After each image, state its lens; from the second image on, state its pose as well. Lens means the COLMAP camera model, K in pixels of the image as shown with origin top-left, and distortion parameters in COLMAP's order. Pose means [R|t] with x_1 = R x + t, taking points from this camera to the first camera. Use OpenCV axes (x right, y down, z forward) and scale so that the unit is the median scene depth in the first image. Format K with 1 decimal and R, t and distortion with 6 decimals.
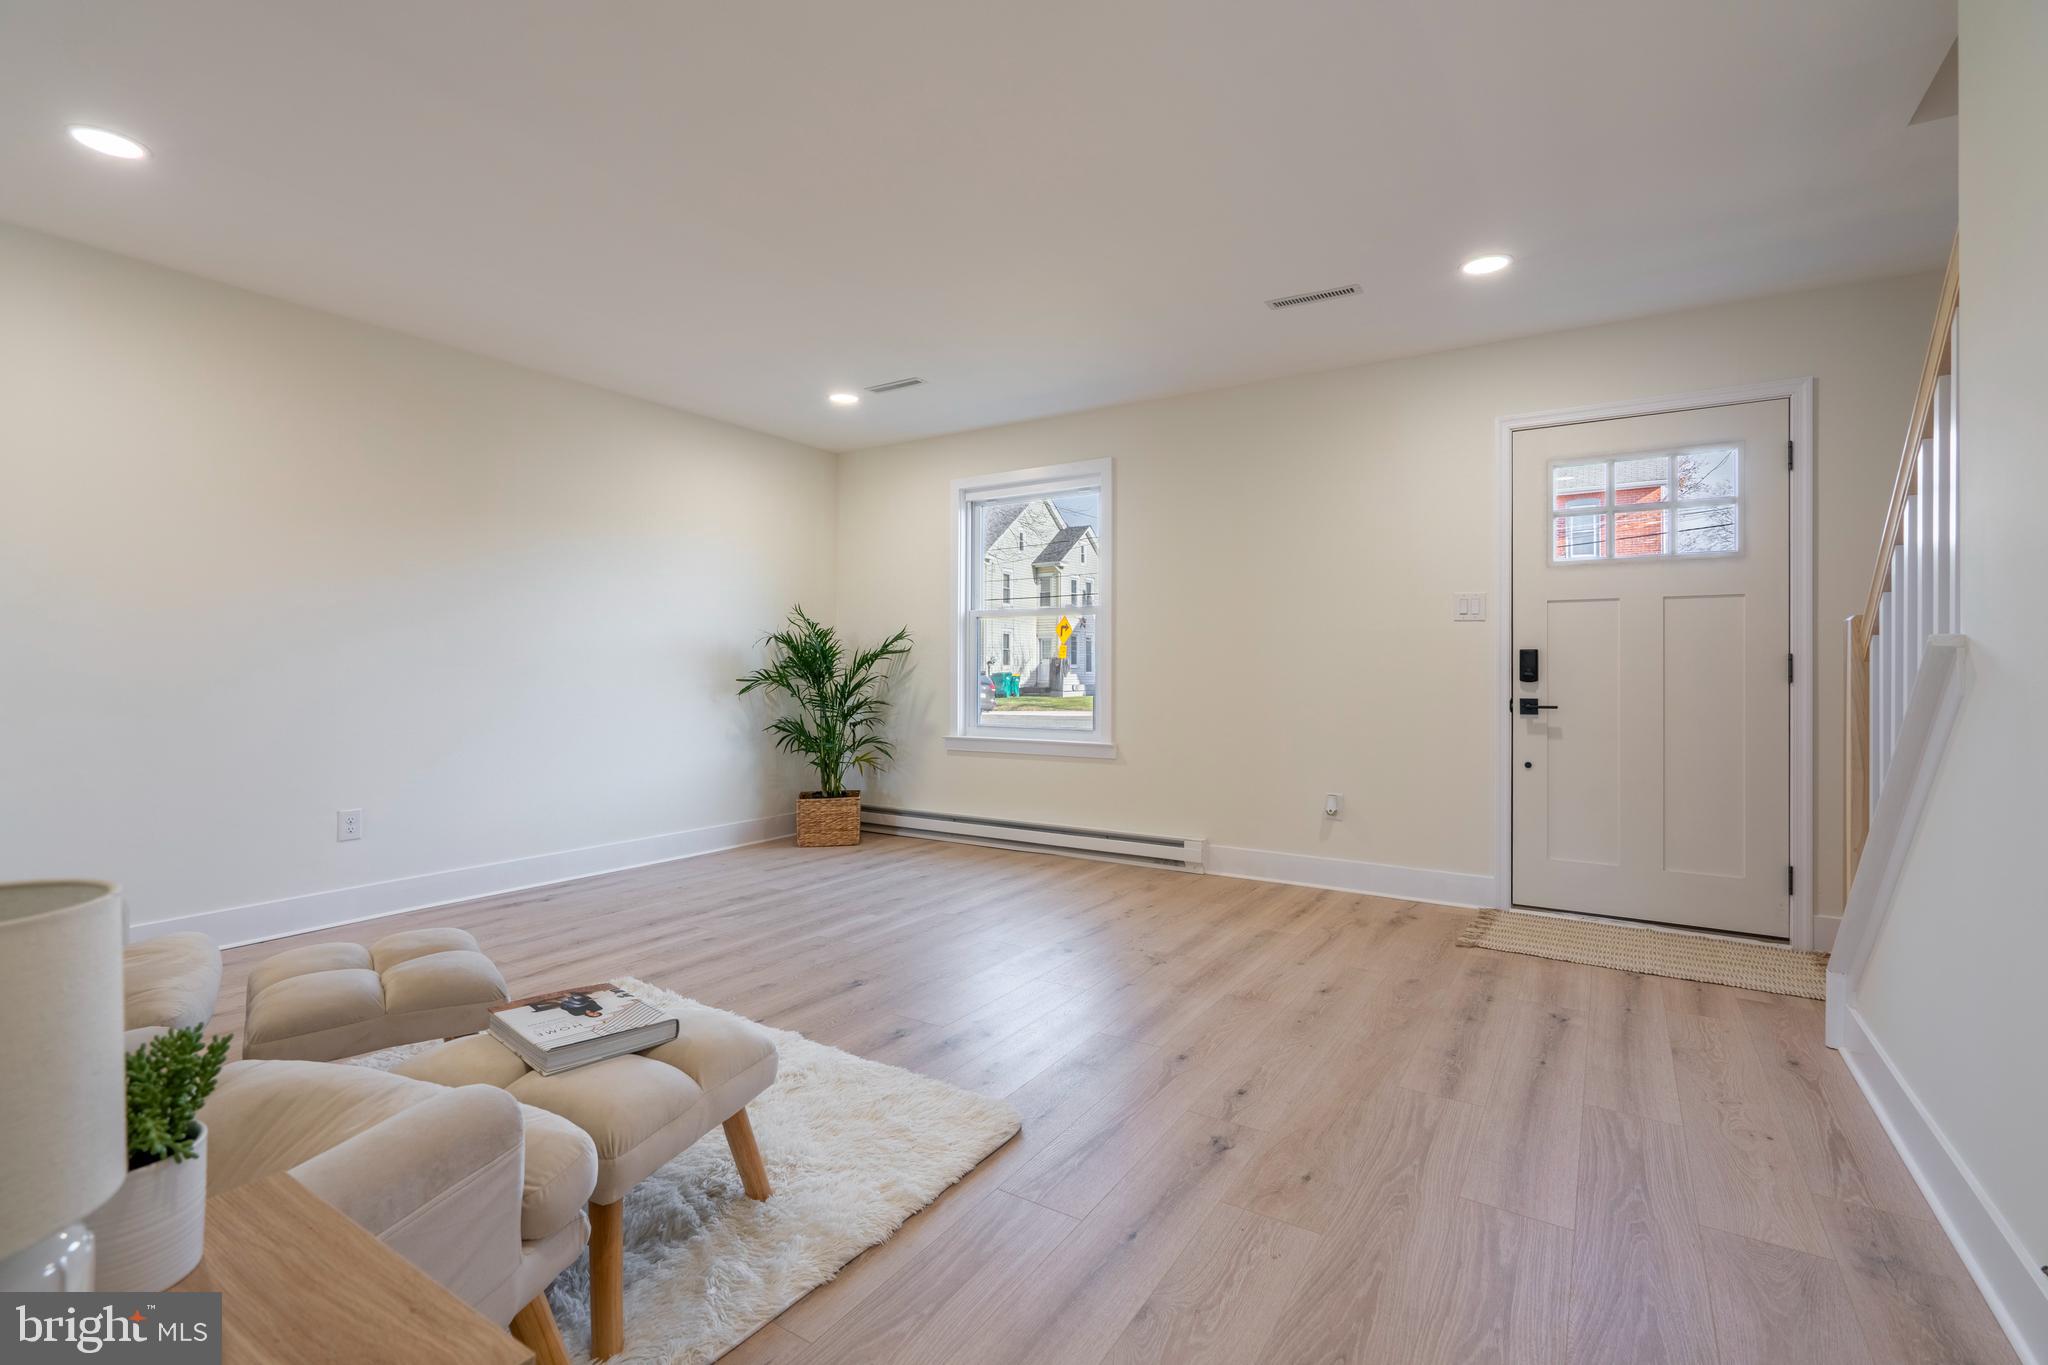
lens RADIAL K [[918.4, 0, 1036.7], [0, 918.4, 660.2], [0, 0, 1]] dist [-0.003703, 0.000234]
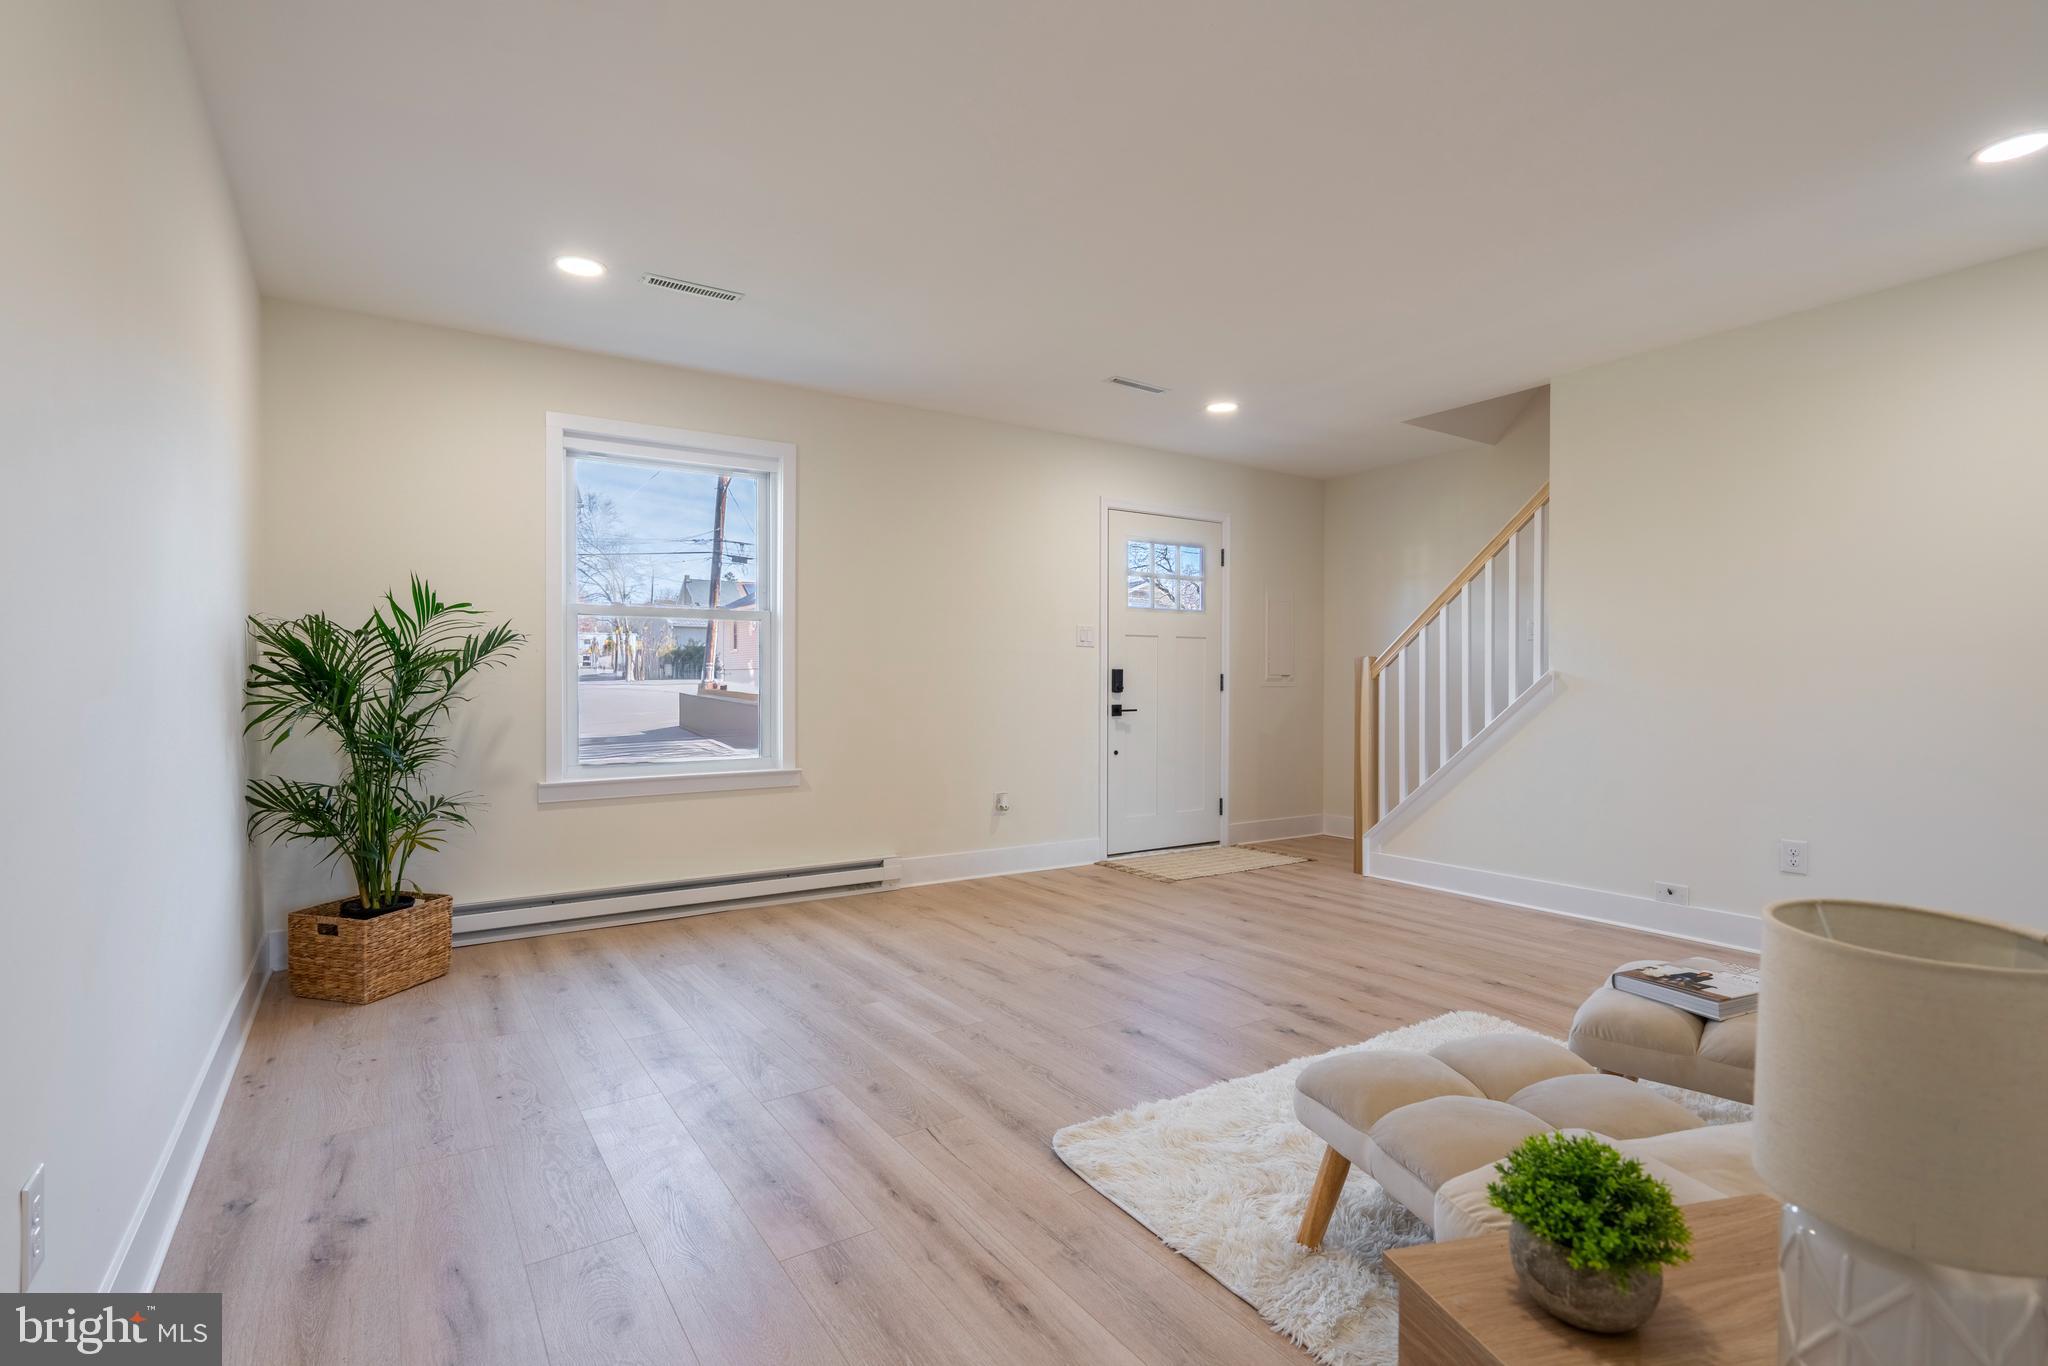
lens RADIAL K [[952.4, 0, 1000.1], [0, 952.4, 686.5], [0, 0, 1]] dist [-0.024554, 0.024012]
pose [[0.425984, -0.008419, 0.904691, -0.944273], [-0.008027, 0.999882, 0.013084, -0.003255], [-0.904695, -0.012835, 0.425866, 0.615794]]
